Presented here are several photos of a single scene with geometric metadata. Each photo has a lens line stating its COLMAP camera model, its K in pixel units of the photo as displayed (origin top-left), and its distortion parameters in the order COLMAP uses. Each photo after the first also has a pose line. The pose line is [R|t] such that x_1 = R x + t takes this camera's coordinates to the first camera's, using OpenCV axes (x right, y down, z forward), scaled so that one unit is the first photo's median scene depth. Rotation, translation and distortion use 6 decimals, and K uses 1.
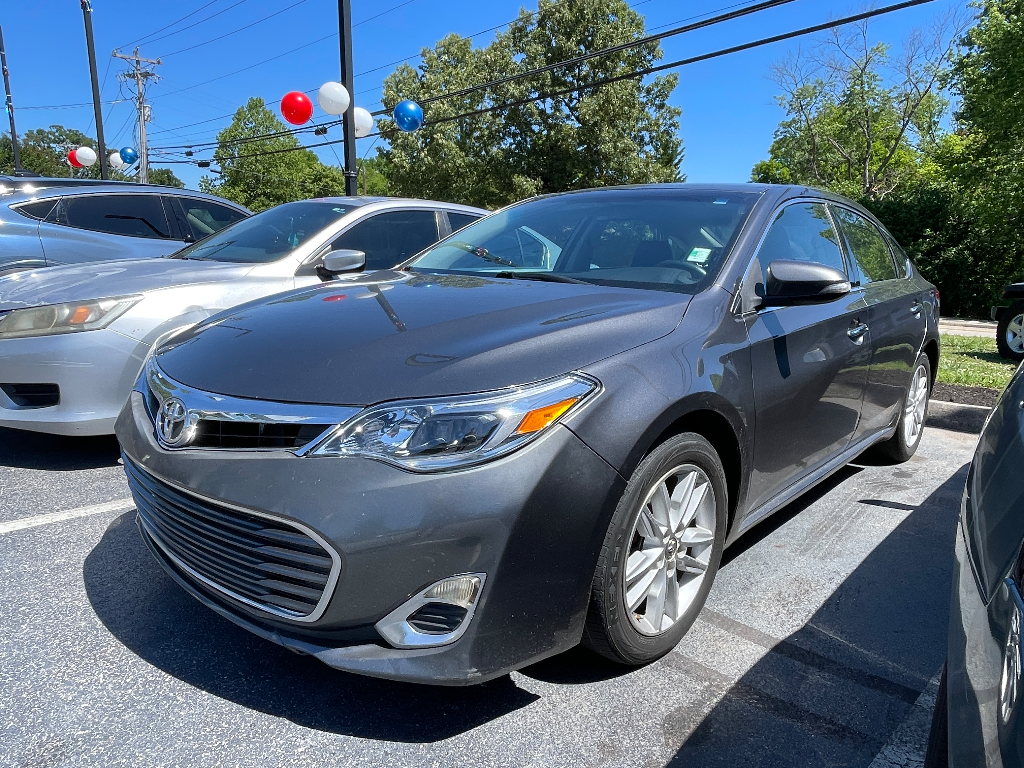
lens RADIAL K [[694.1, 0, 512.0], [0, 694.1, 384.0], [0, 0, 1]] dist [-0.010060, -0.002974]
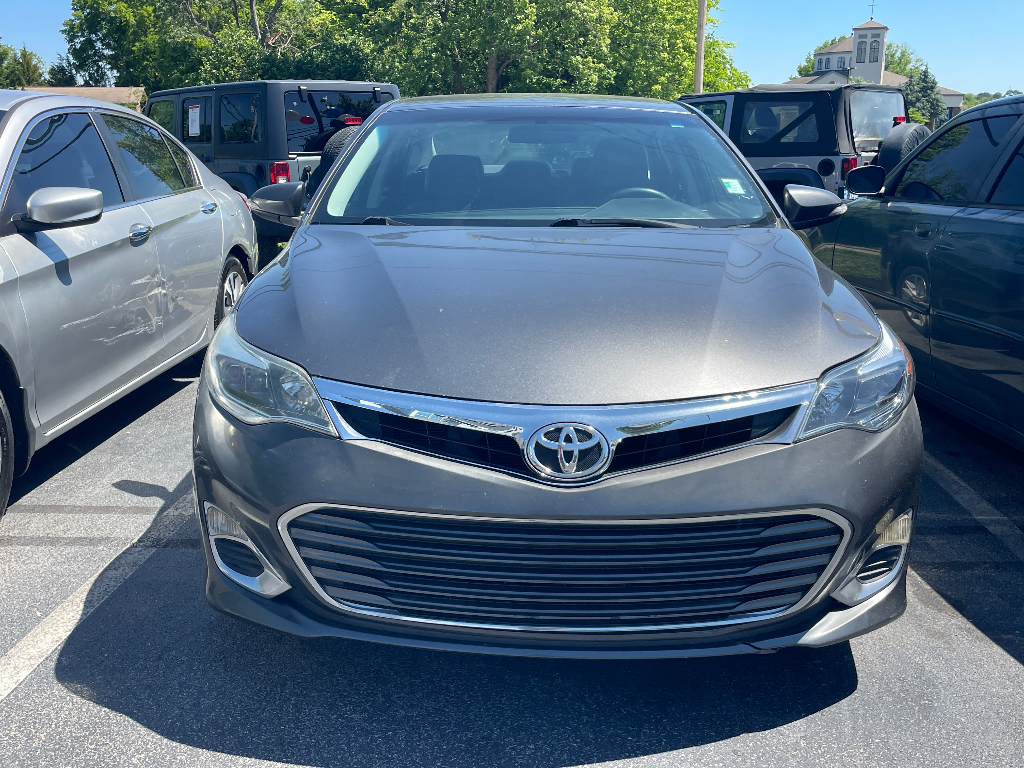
lens RADIAL K [[954.8, 0, 512.0], [0, 954.8, 384.0], [0, 0, 1]] dist [0.054519, -0.001807]
pose [[0.751614, -0.192021, 0.631034, -1.230266], [0.145805, 0.981389, 0.124967, -0.172518], [-0.643286, -0.001919, 0.765623, 0.206108]]
